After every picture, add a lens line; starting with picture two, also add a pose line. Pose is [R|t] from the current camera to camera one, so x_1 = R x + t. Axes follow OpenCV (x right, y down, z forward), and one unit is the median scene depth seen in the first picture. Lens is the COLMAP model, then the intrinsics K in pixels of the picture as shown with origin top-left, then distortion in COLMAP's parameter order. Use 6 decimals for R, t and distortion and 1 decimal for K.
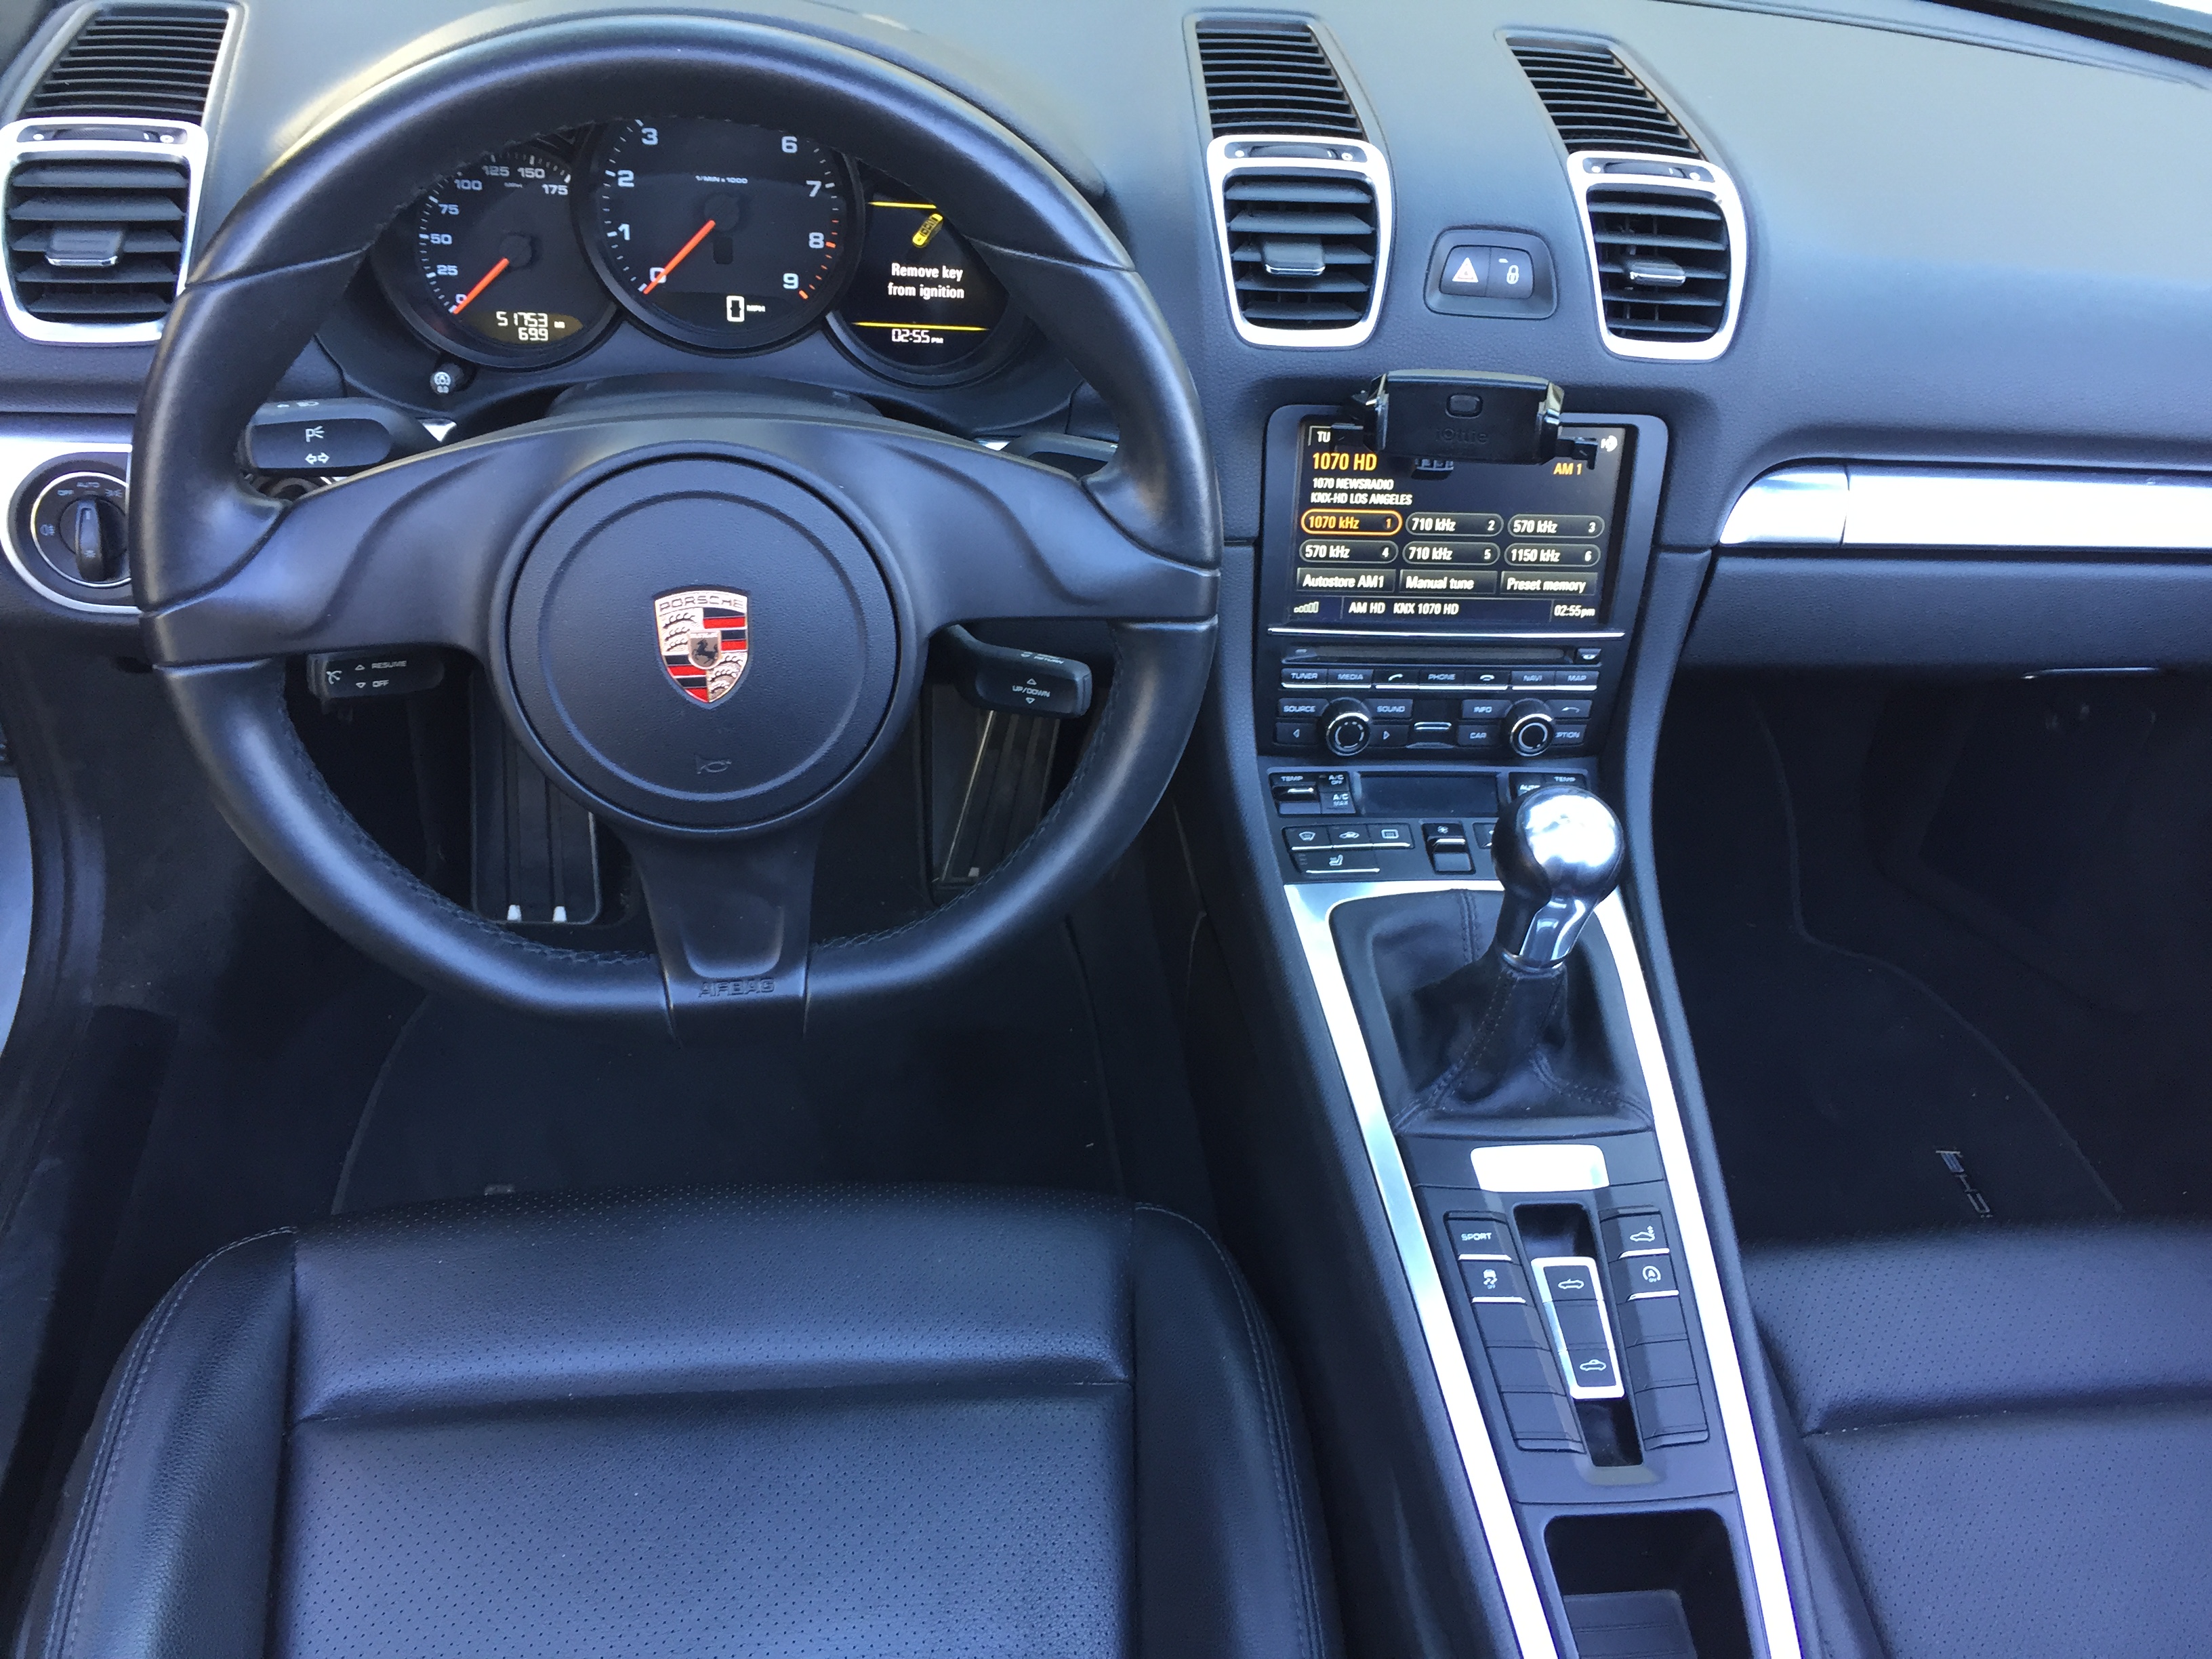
lens RADIAL K [[1912.2, 0, 1111.0], [0, 1912.2, 819.2], [0, 0, 1]] dist [0.093310, -0.139097]
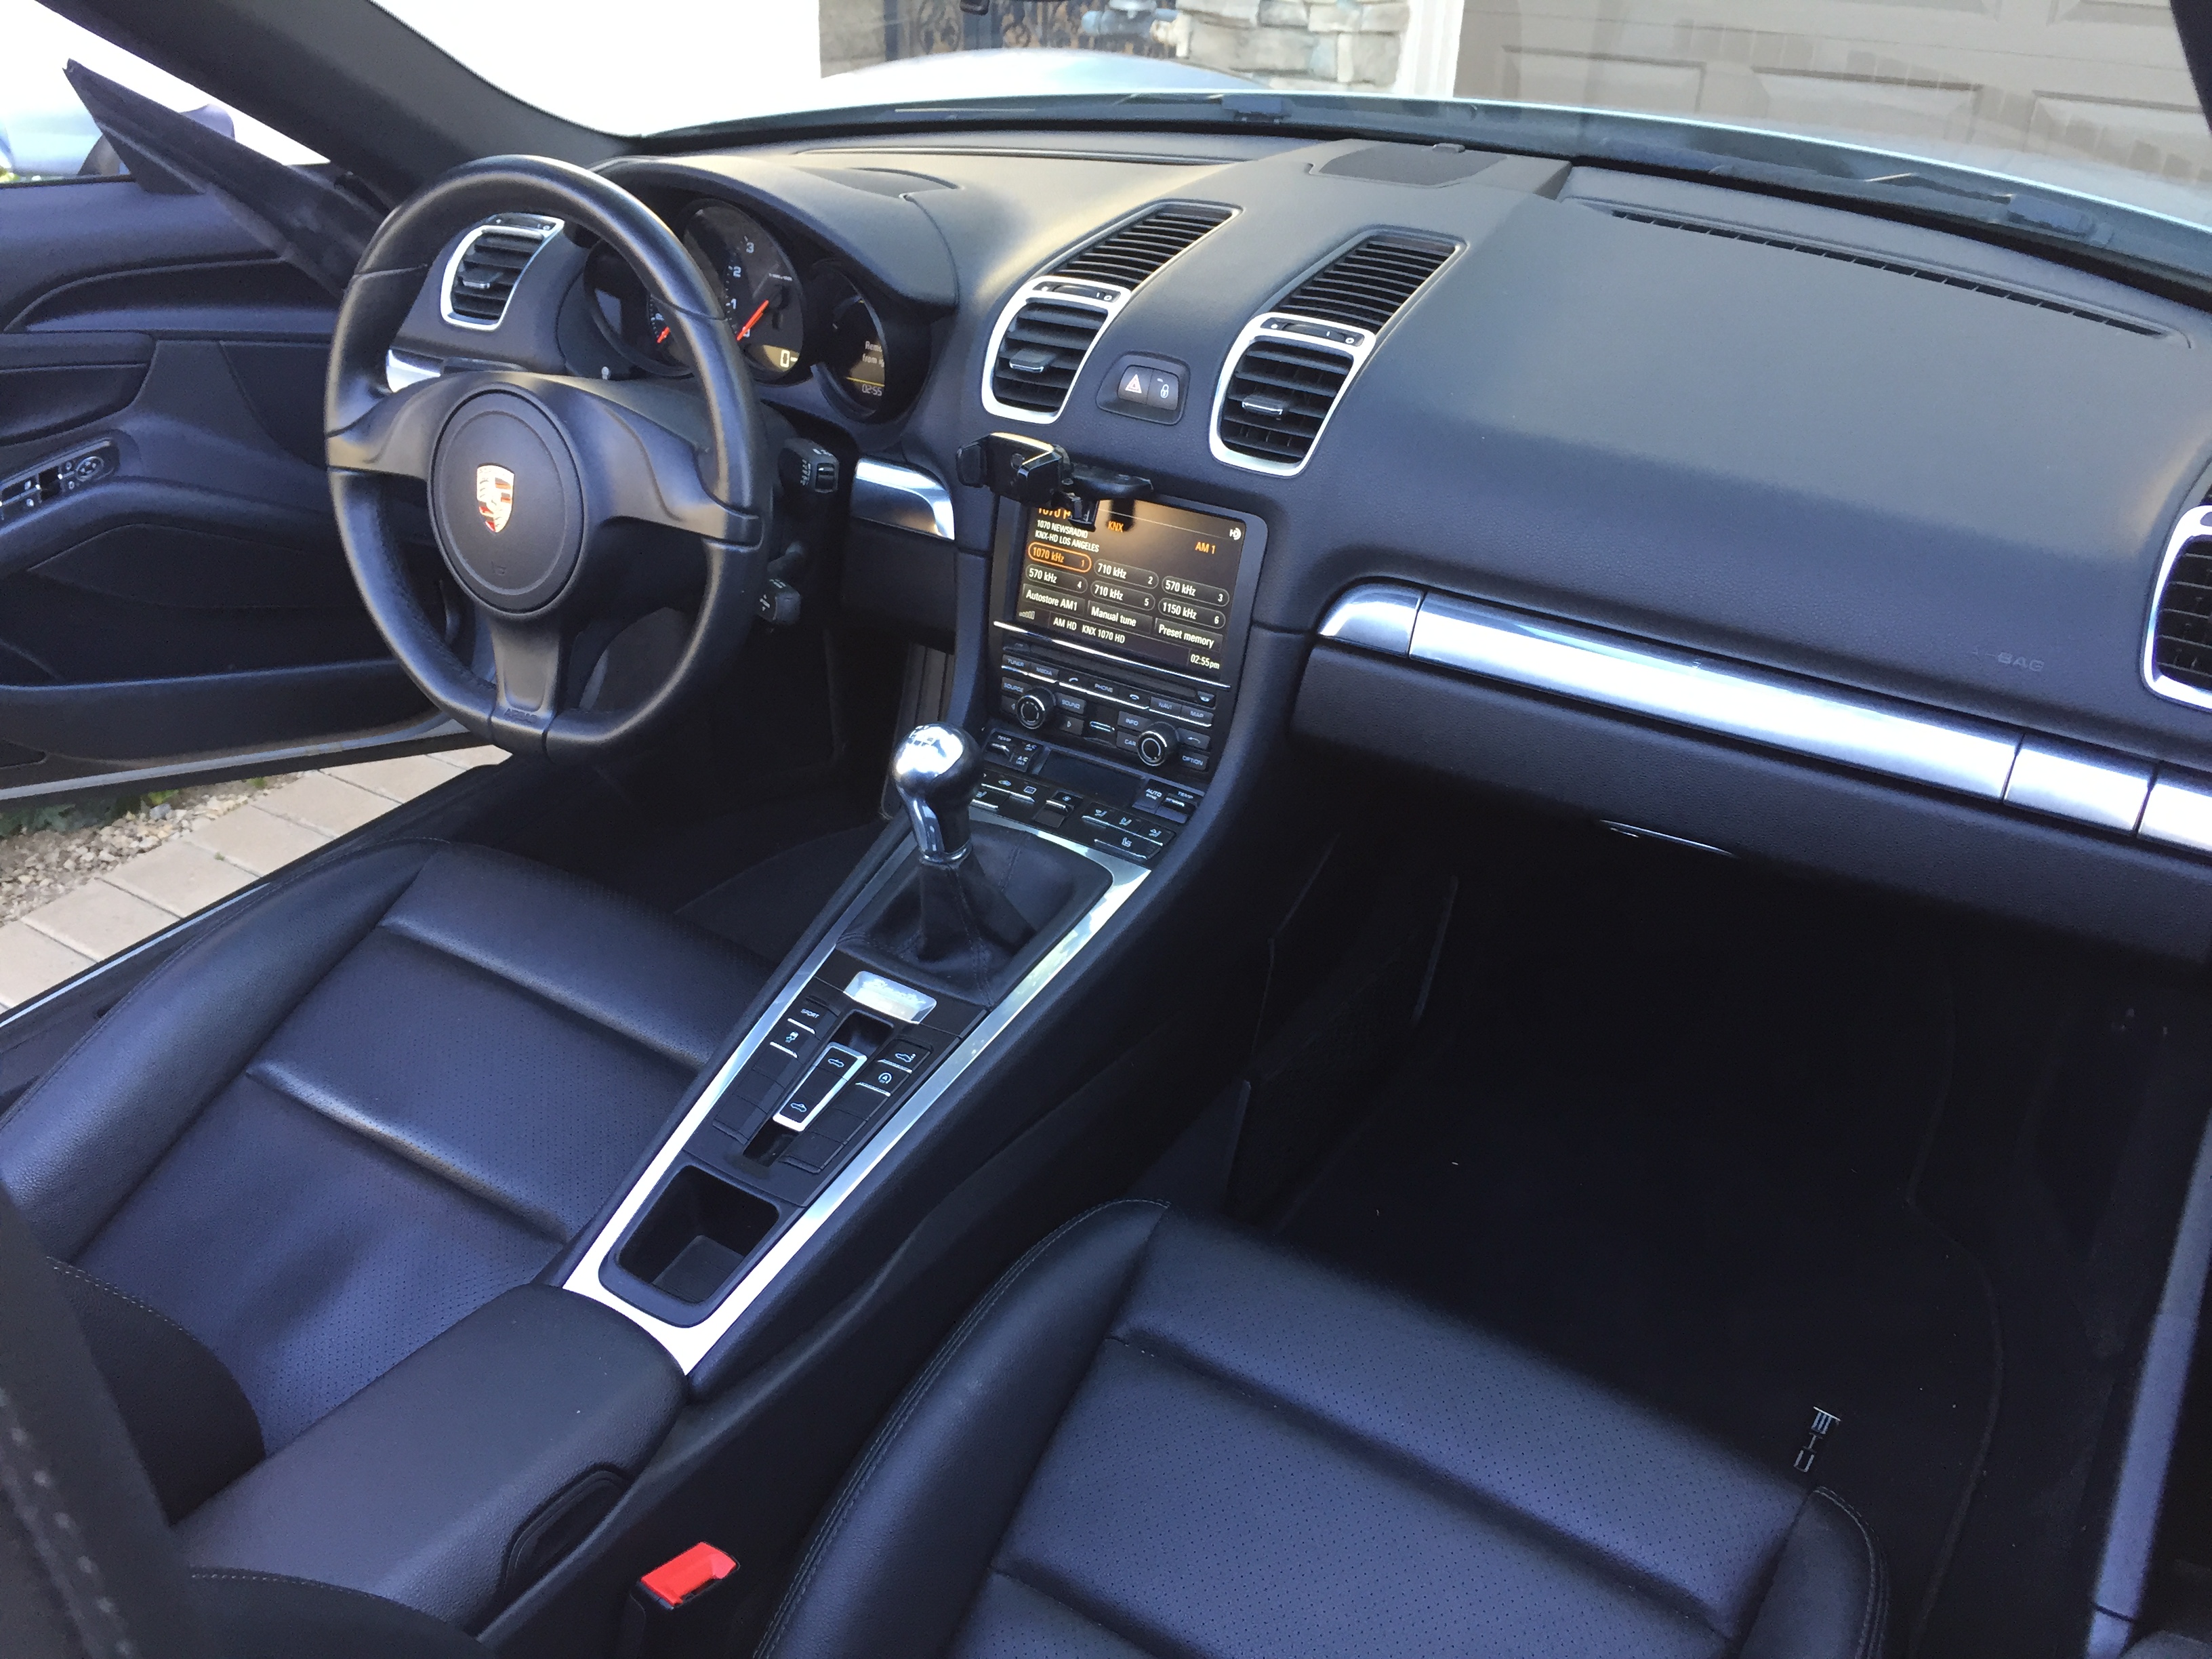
lens RADIAL K [[1788.2, 0, 1106.0], [0, 1788.2, 829.5], [0, 0, 1]] dist [0.035838, -0.000372]
pose [[0.770080, 0.253237, -0.585532, 0.955560], [-0.309520, 0.950884, 0.004174, 0.012807], [0.557830, 0.178020, 0.810638, 0.028693]]
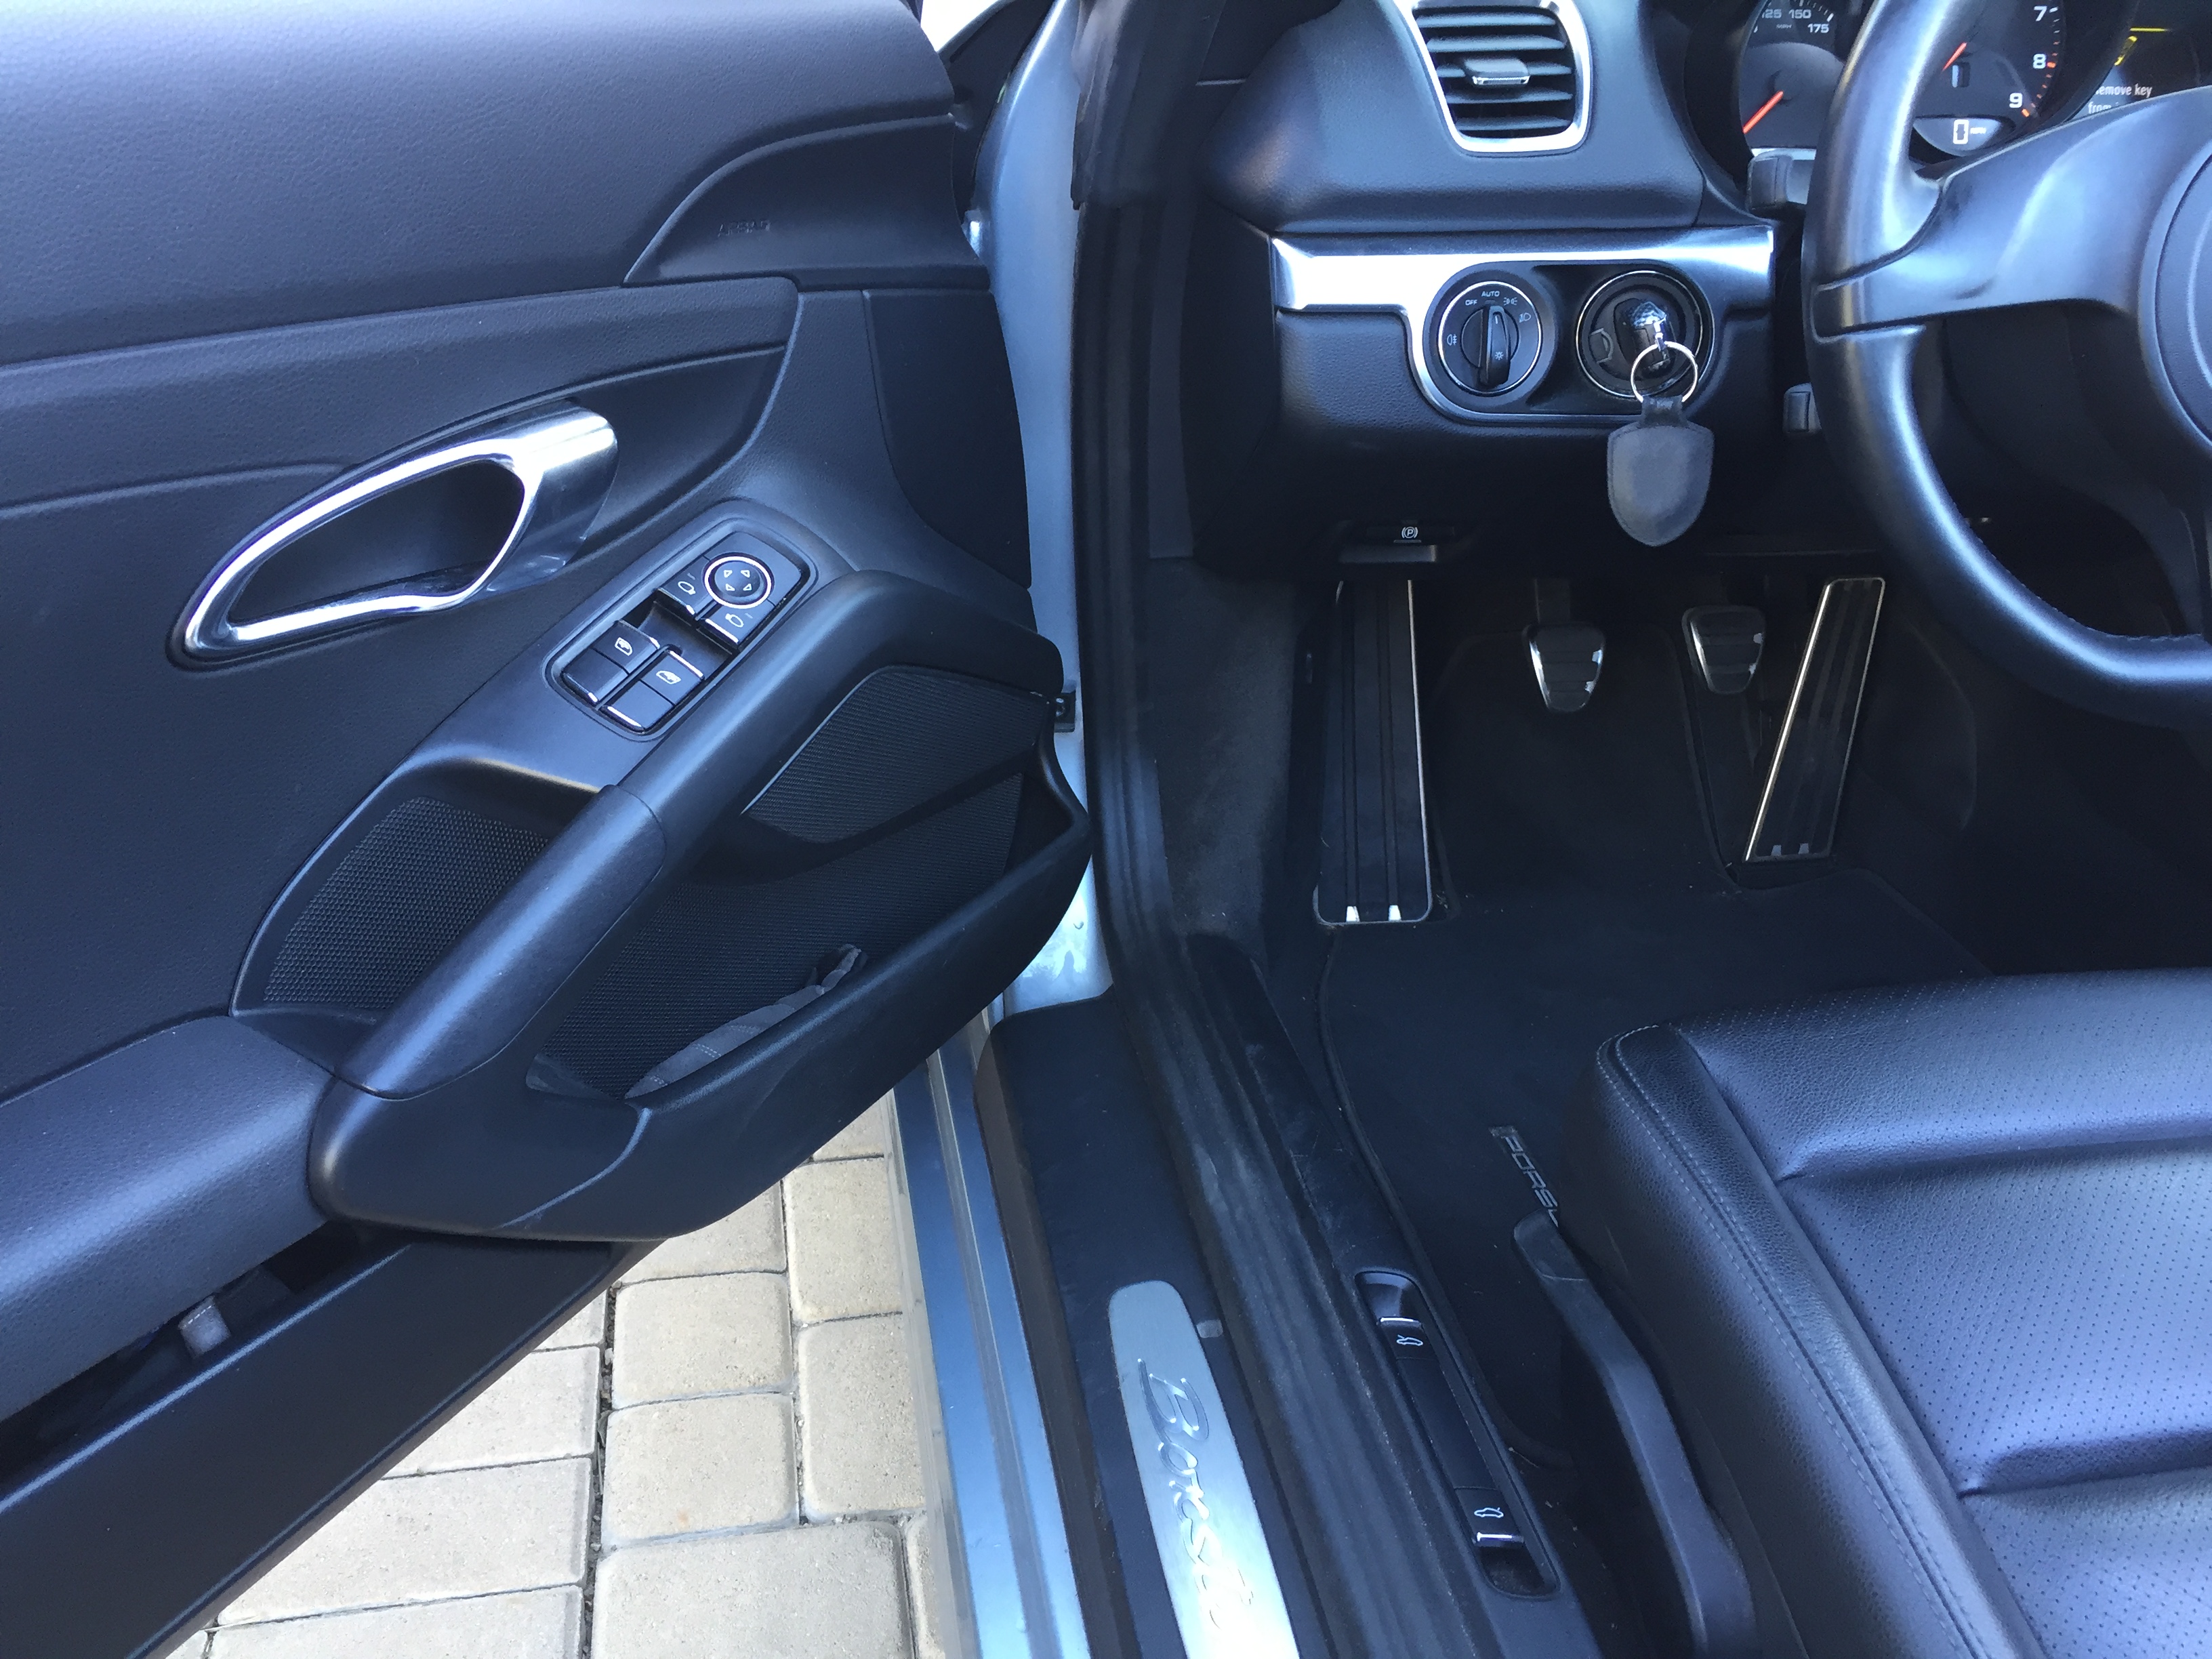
lens RADIAL K [[1912.2, 0, 1111.0], [0, 1912.2, 819.2], [0, 0, 1]] dist [0.093310, -0.139097]
pose [[0.996578, -0.082442, 0.005984, -0.692946], [0.082316, 0.983251, -0.162610, 0.241361], [0.007522, 0.162546, 0.986672, 0.001027]]
